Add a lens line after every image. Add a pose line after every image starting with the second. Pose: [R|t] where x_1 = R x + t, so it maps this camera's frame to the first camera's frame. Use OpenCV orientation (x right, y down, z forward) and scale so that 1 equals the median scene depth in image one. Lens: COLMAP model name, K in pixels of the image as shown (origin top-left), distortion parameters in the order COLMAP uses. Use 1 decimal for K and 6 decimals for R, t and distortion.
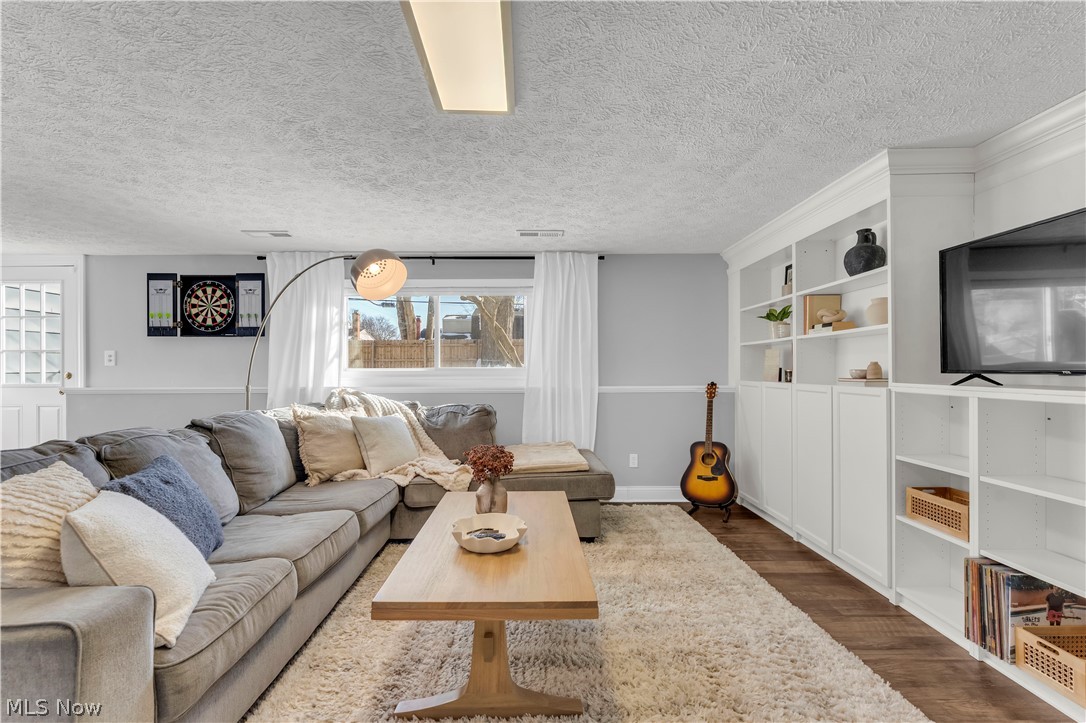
lens RADIAL K [[439.3, 0, 537.7], [0, 439.3, 365.4], [0, 0, 1]] dist [-0.000268, -0.000529]
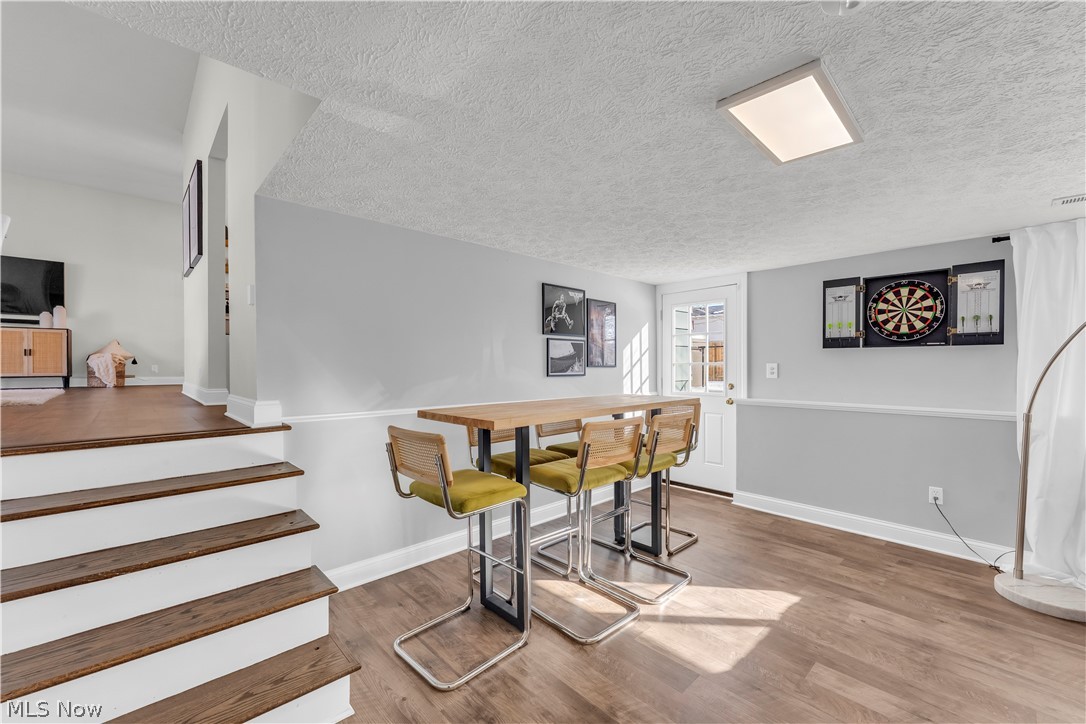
lens RADIAL K [[439.3, 0, 537.7], [0, 439.3, 365.9], [0, 0, 1]] dist [-0.000268, -0.000529]
pose [[0.674745, 0.001578, -0.738049, -0.614069], [0.003834, 0.999977, 0.005643, -0.036801], [0.738041, -0.006638, 0.674724, -0.086969]]
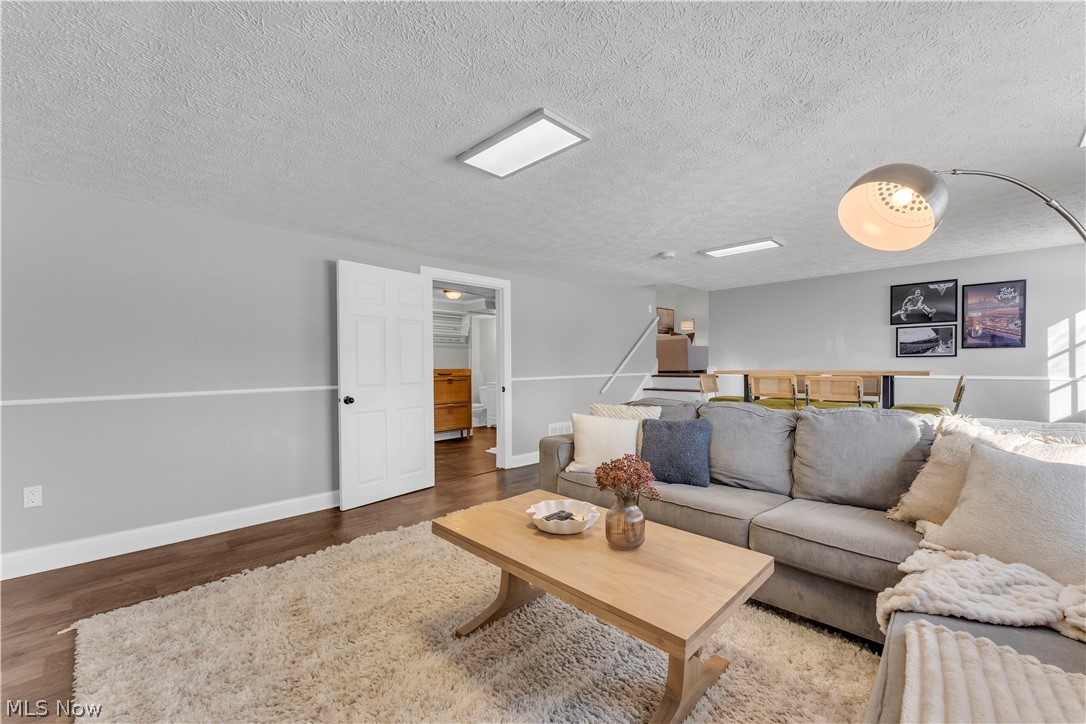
lens RADIAL K [[442.4, 0, 538.5], [0, 442.4, 367.3], [0, 0, 1]] dist [0.000448, -0.000163]
pose [[-0.713492, 0.011872, -0.700563, 0.304271], [0.014571, 0.999892, 0.002105, 0.003731], [0.700512, -0.008706, -0.713588, 0.772856]]
